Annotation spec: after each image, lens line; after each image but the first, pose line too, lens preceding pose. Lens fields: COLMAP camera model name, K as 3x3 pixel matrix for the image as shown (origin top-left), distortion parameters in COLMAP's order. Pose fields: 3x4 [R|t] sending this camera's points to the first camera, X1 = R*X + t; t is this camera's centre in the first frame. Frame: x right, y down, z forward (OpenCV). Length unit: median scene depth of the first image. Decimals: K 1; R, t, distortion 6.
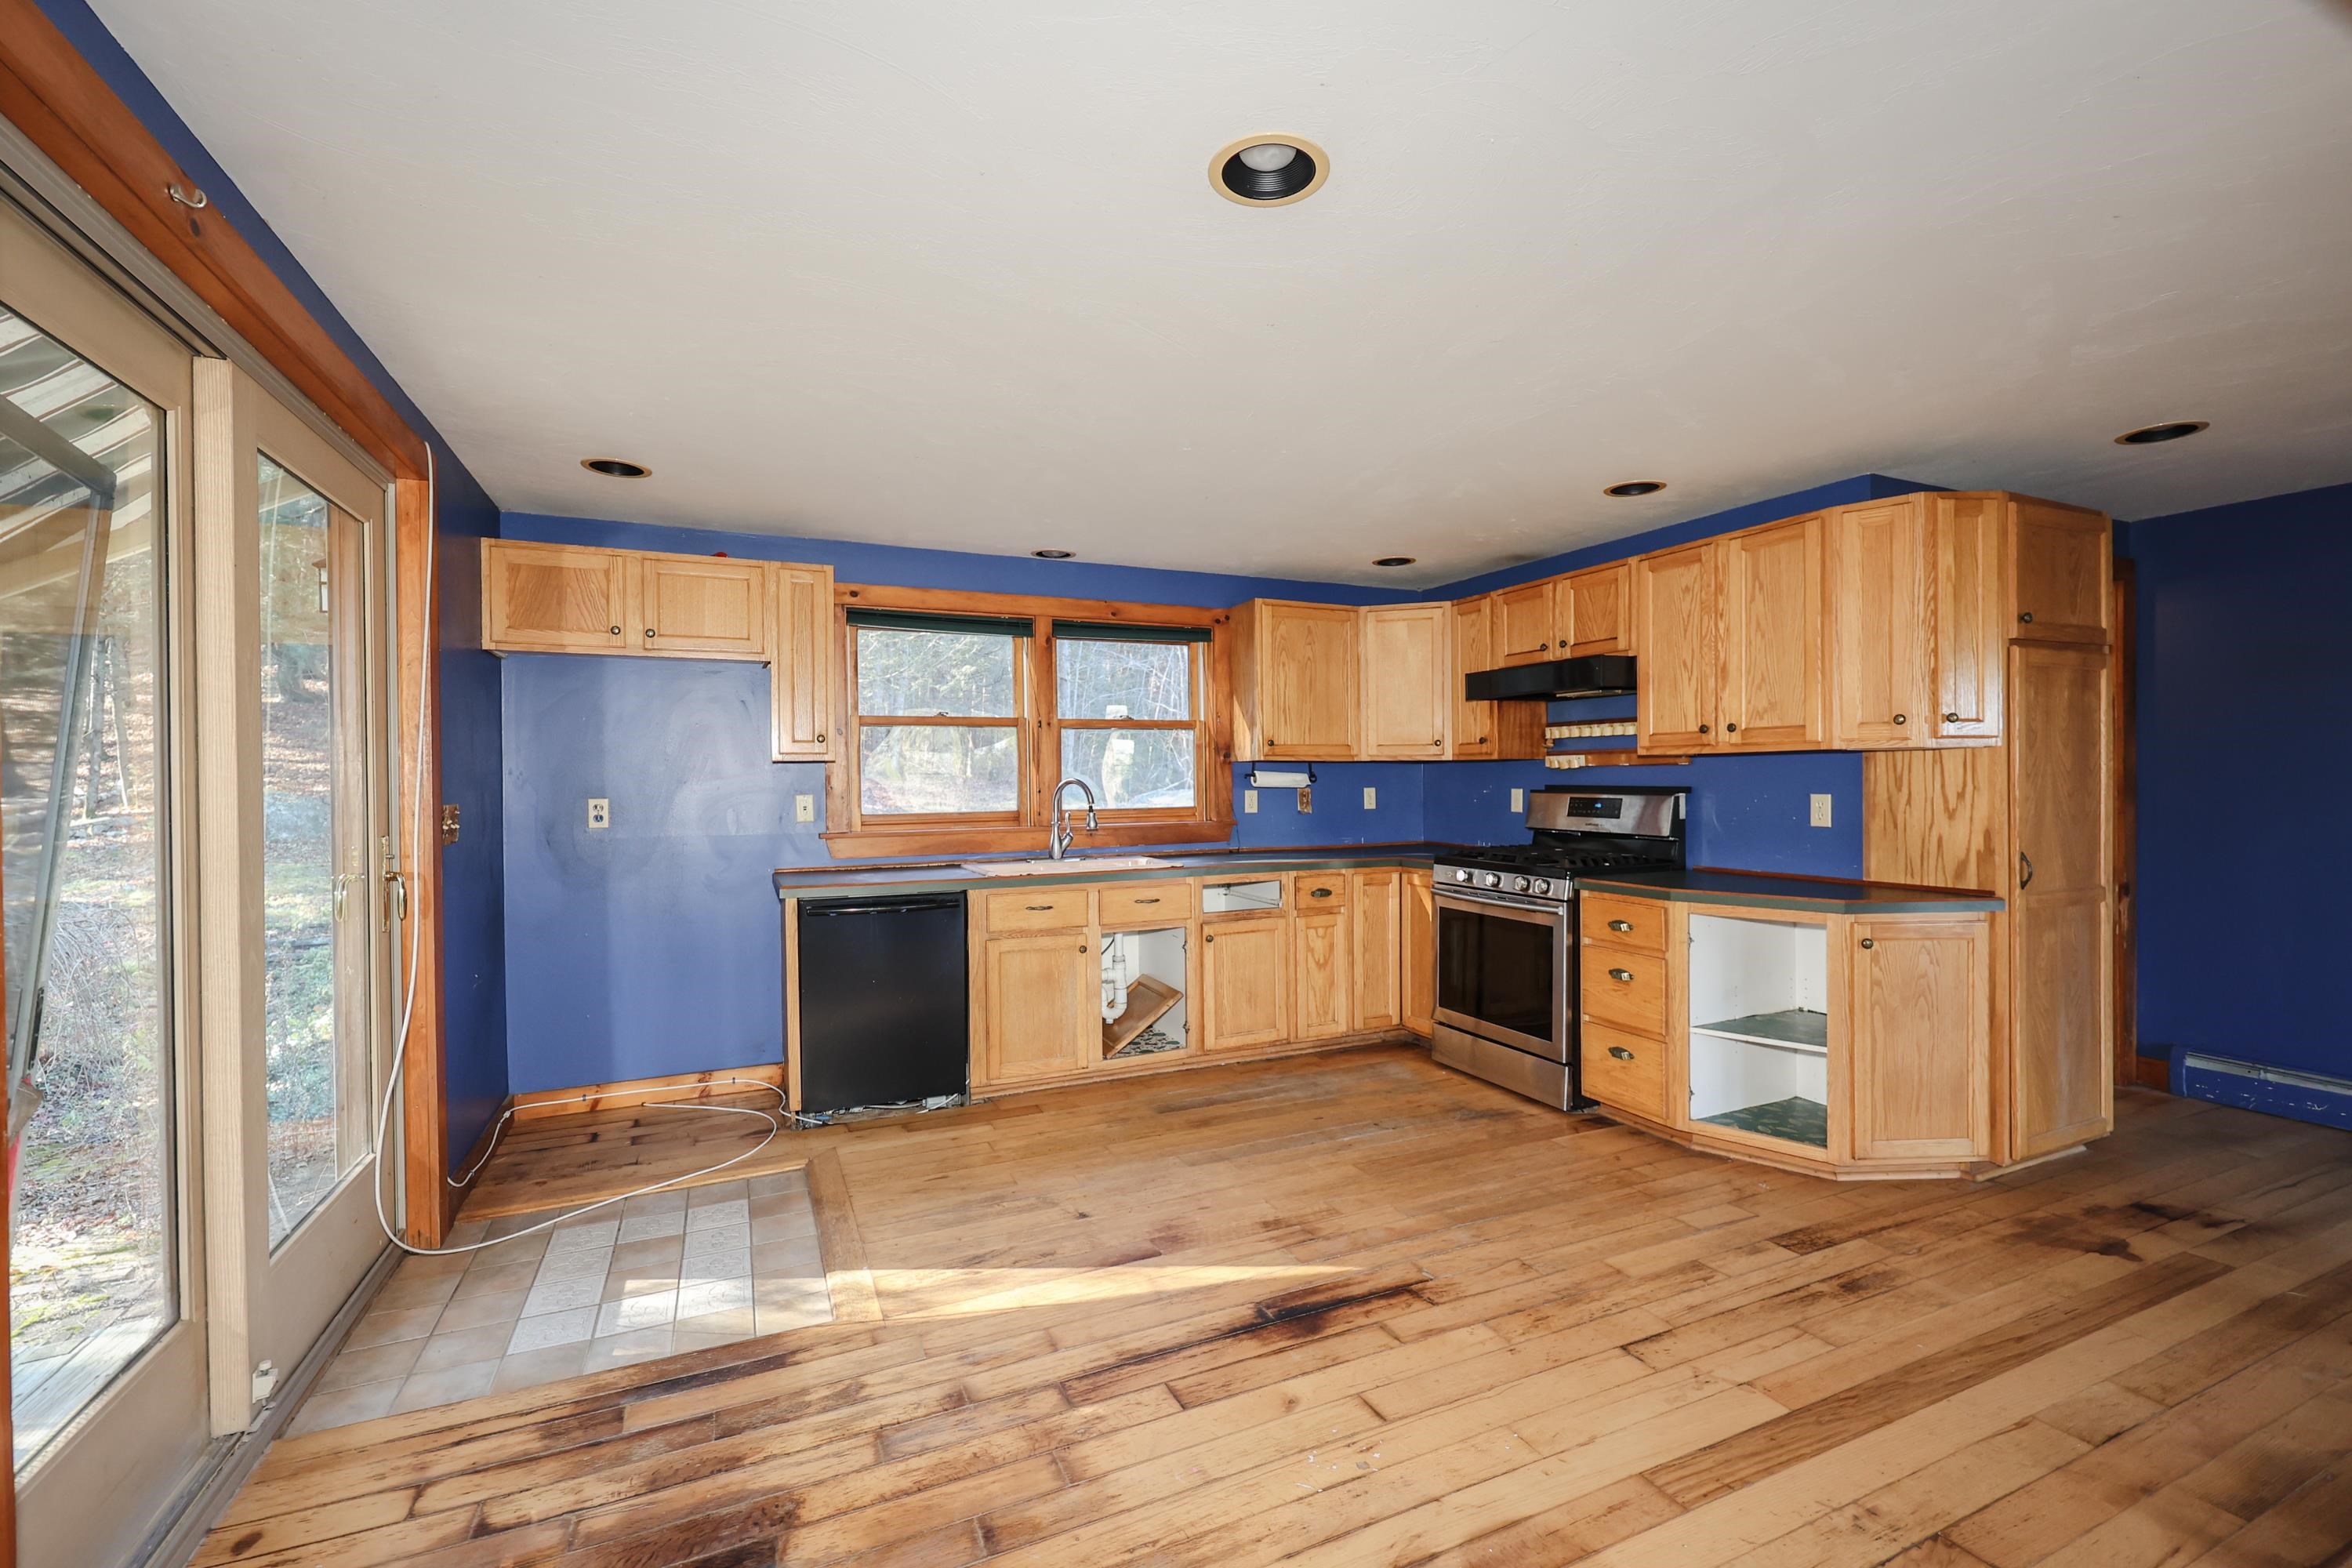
lens RADIAL K [[986.6, 0, 1166.7], [0, 986.6, 791.7], [0, 0, 1]] dist [-0.003750, 0.000021]
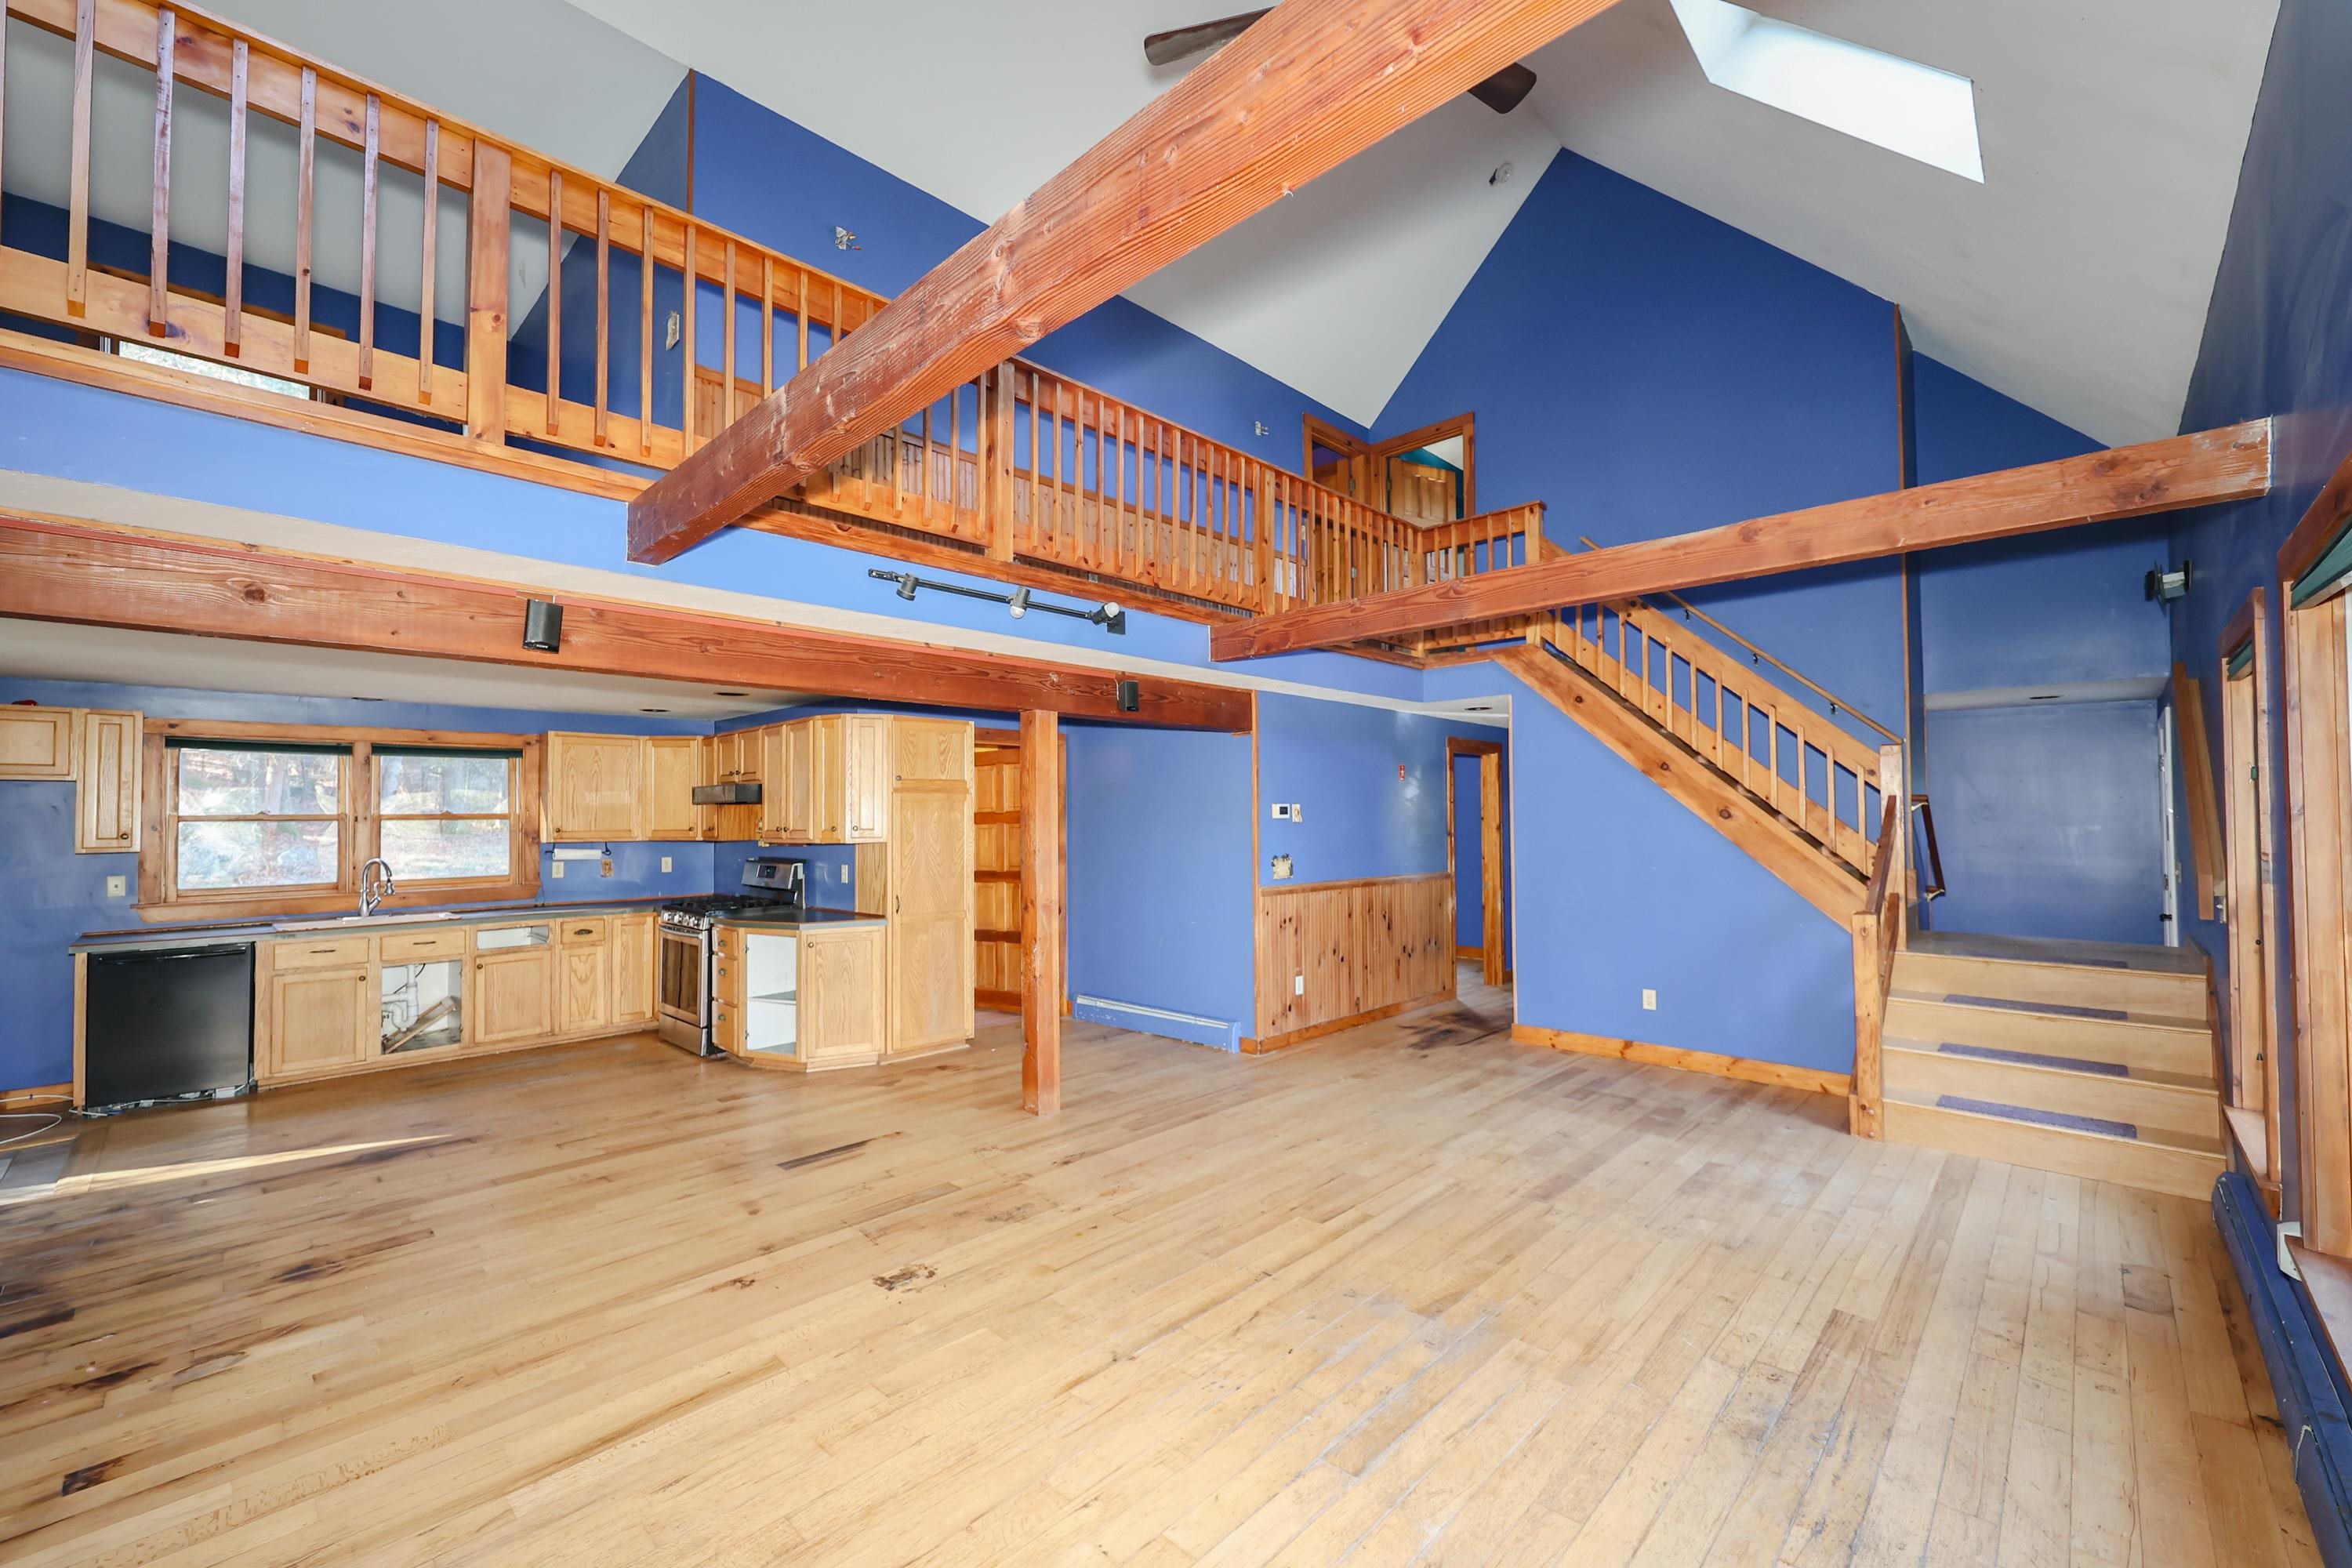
lens RADIAL K [[944.8, 0, 1173.1], [0, 944.8, 792.6], [0, 0, 1]] dist [0.001217, -0.000490]
pose [[0.928412, 0.008713, 0.371451, 0.650934], [0.007247, 0.999110, -0.041550, -0.062142], [-0.371483, 0.041267, 0.927522, -0.969416]]
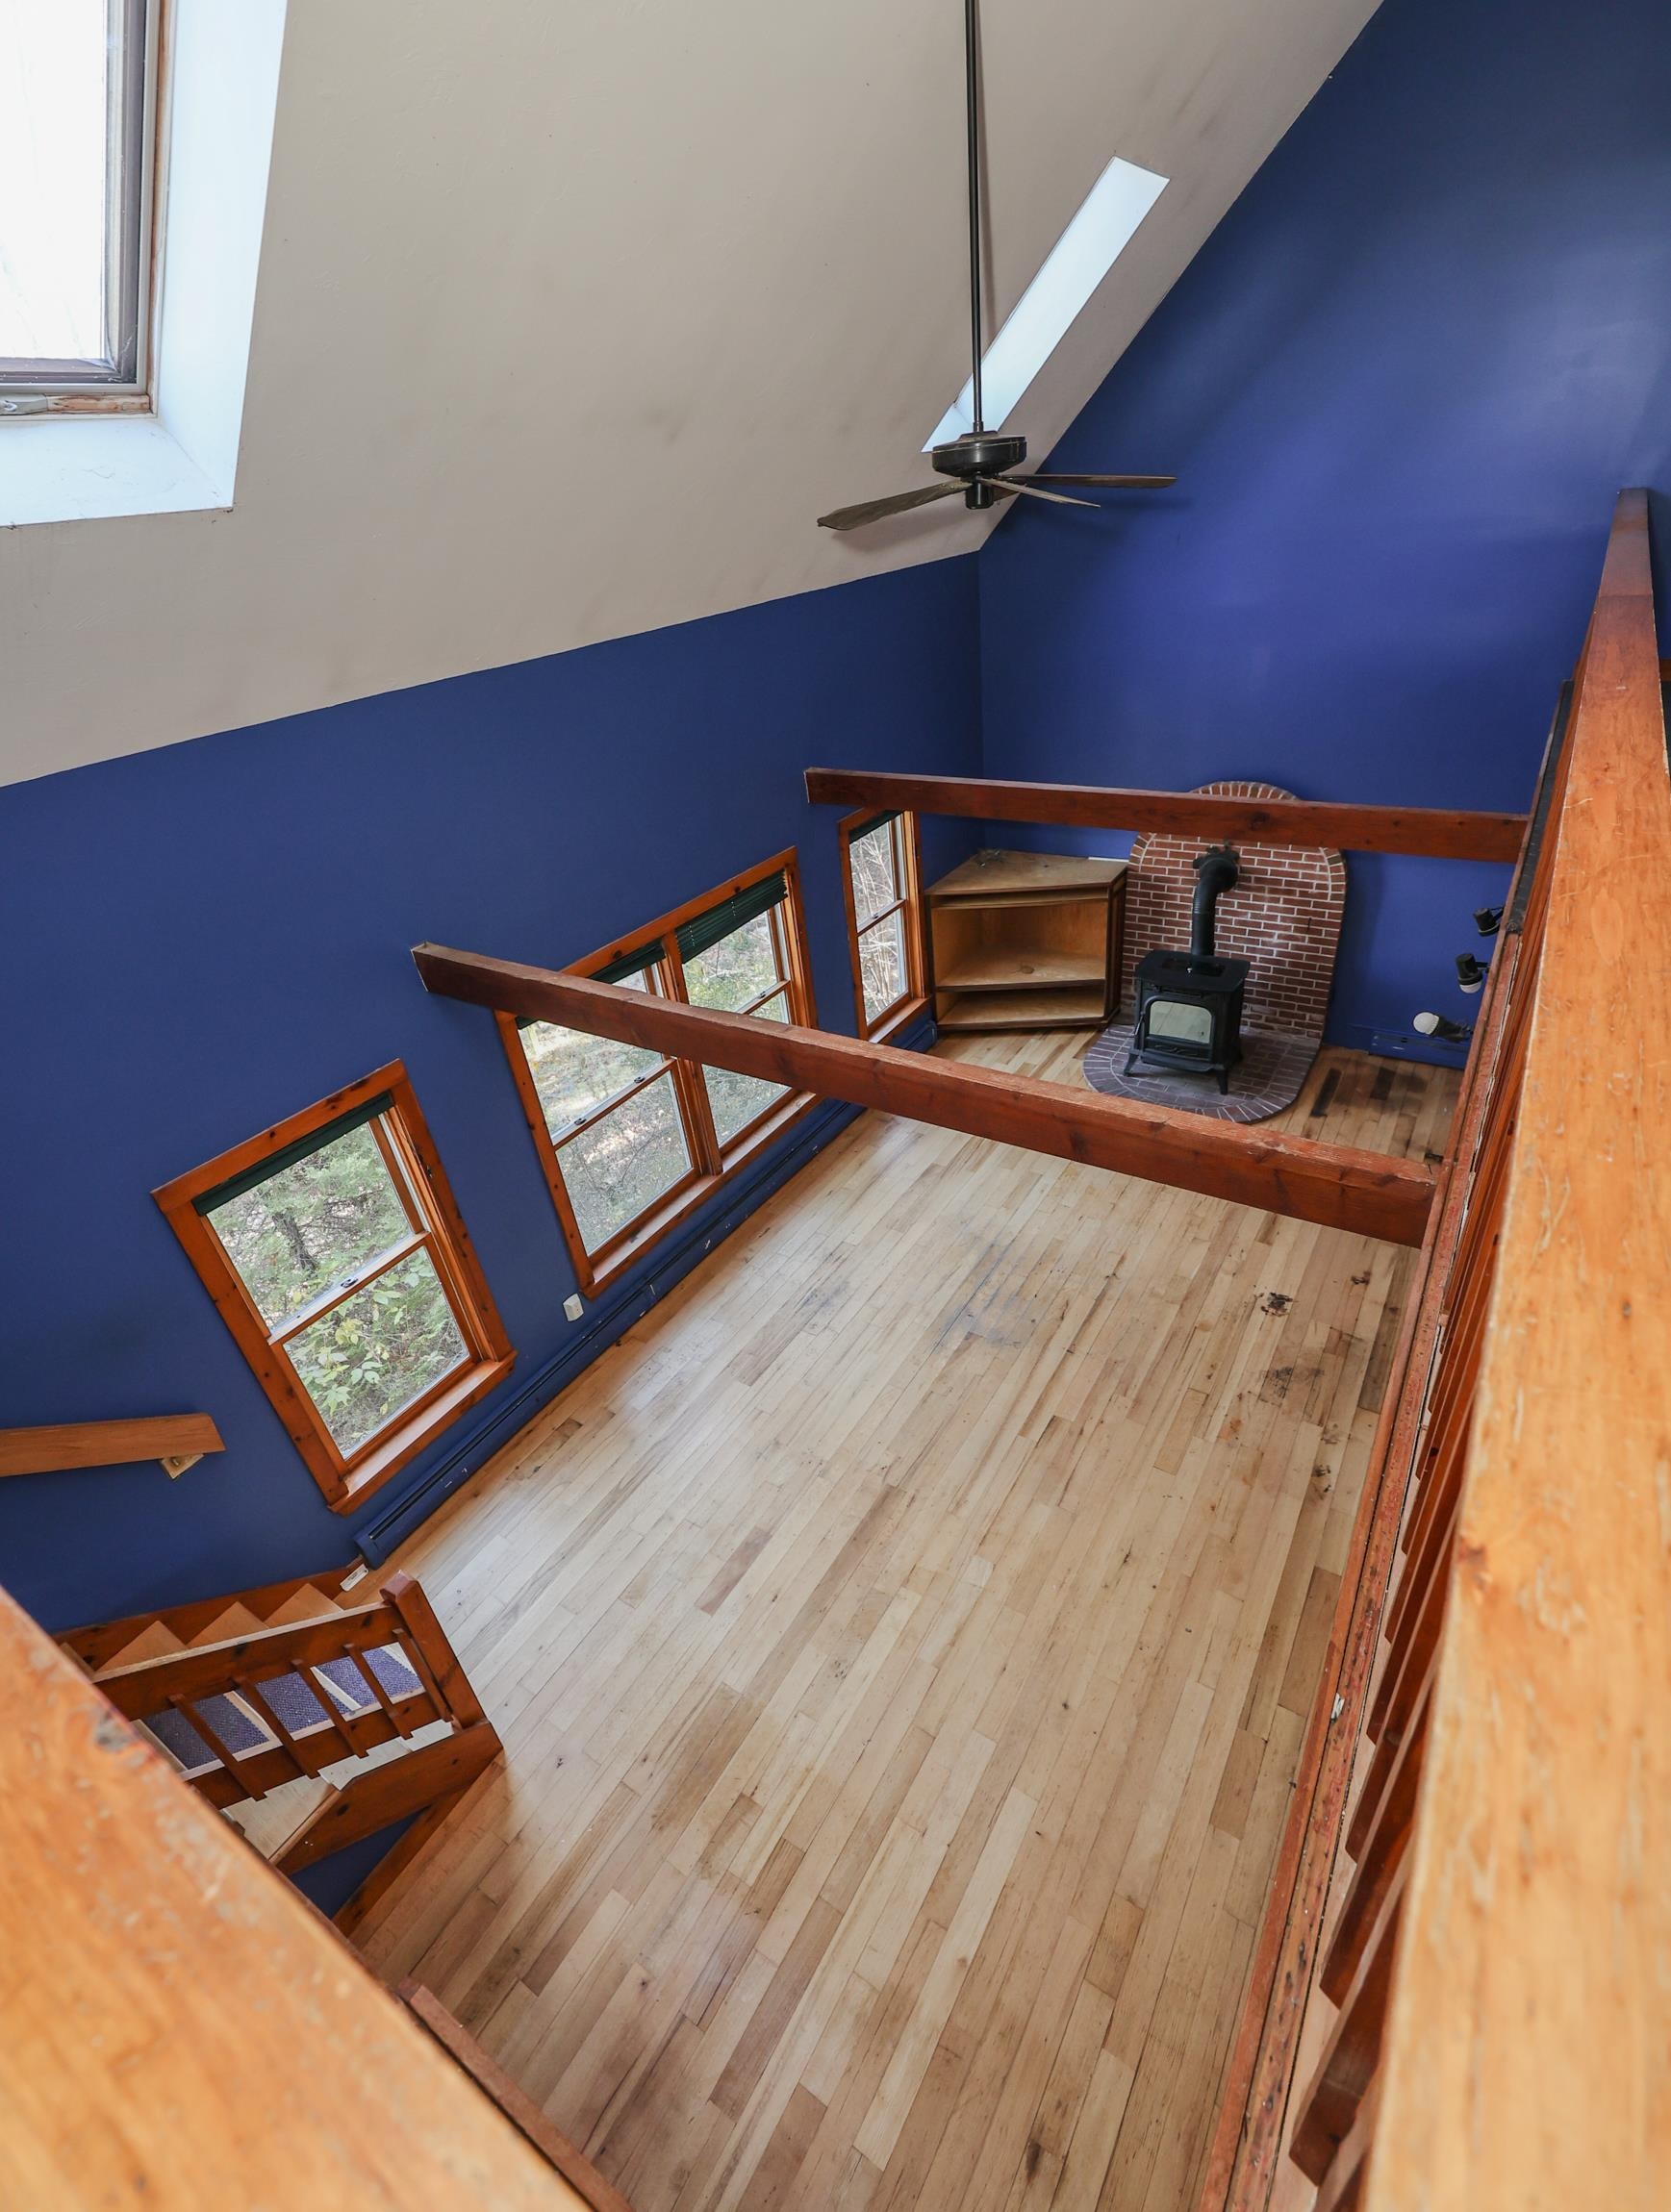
lens RADIAL K [[1016.5, 0, 845.5], [0, 1016.5, 1085.0], [0, 0, 1]] dist [0.001840, 0.000976]
pose [[-0.829740, 0.356270, -0.429655, 2.009712], [0.090571, 0.845523, 0.526201, -0.921606], [0.550753, 0.397695, -0.733832, 0.807777]]
